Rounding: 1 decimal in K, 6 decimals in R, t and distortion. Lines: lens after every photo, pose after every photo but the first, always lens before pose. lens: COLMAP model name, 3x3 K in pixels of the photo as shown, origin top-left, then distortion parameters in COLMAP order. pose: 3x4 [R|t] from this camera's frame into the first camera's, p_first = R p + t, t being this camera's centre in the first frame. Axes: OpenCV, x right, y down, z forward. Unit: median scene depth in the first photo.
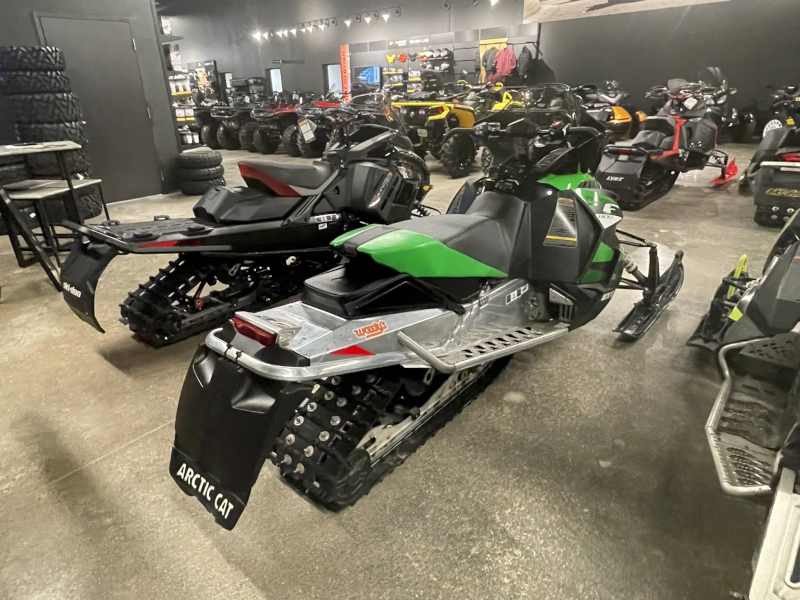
lens RADIAL K [[483.8, 0, 381.4], [0, 483.8, 299.4], [0, 0, 1]] dist [-0.000943, -0.000615]
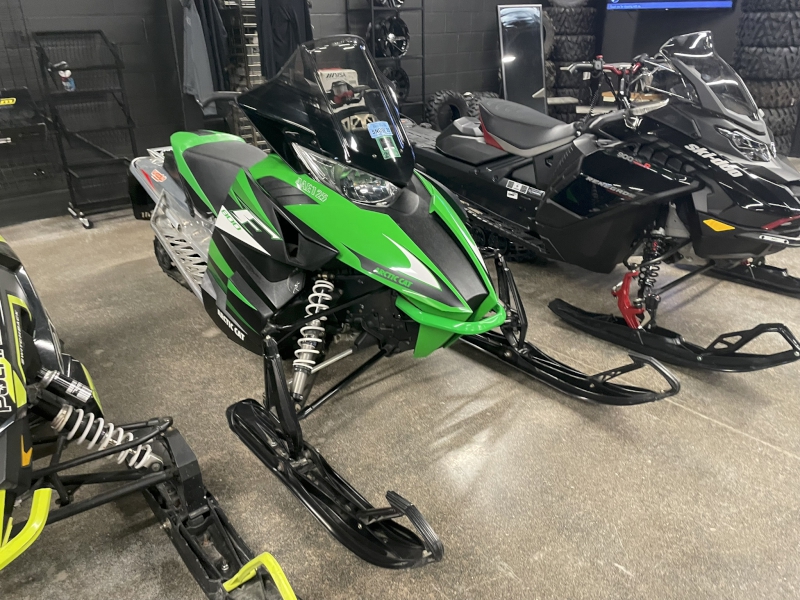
lens RADIAL K [[603.6, 0, 391.6], [0, 603.6, 299.8], [0, 0, 1]] dist [0.028038, -0.001261]
pose [[-0.140868, 0.449894, -0.881902, 1.535911], [-0.391441, 0.792890, 0.467011, -0.706151], [0.909357, 0.411000, 0.064414, 1.422977]]
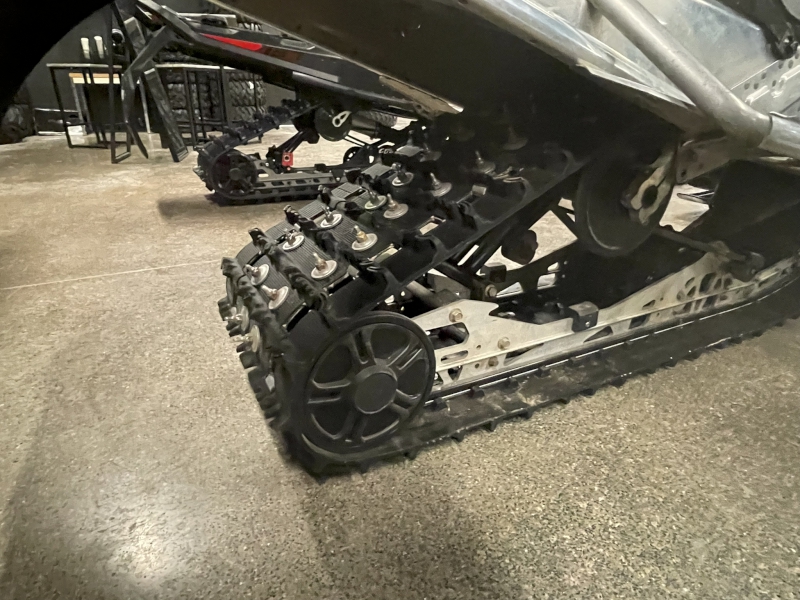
lens RADIAL K [[483.8, 0, 381.4], [0, 483.8, 299.4], [0, 0, 1]] dist [-0.000943, -0.000615]
pose [[0.926250, 0.192089, -0.324289, 0.040358], [-0.189350, 0.981082, 0.040303, 0.235165], [0.325896, 0.024073, 0.945099, 0.551485]]
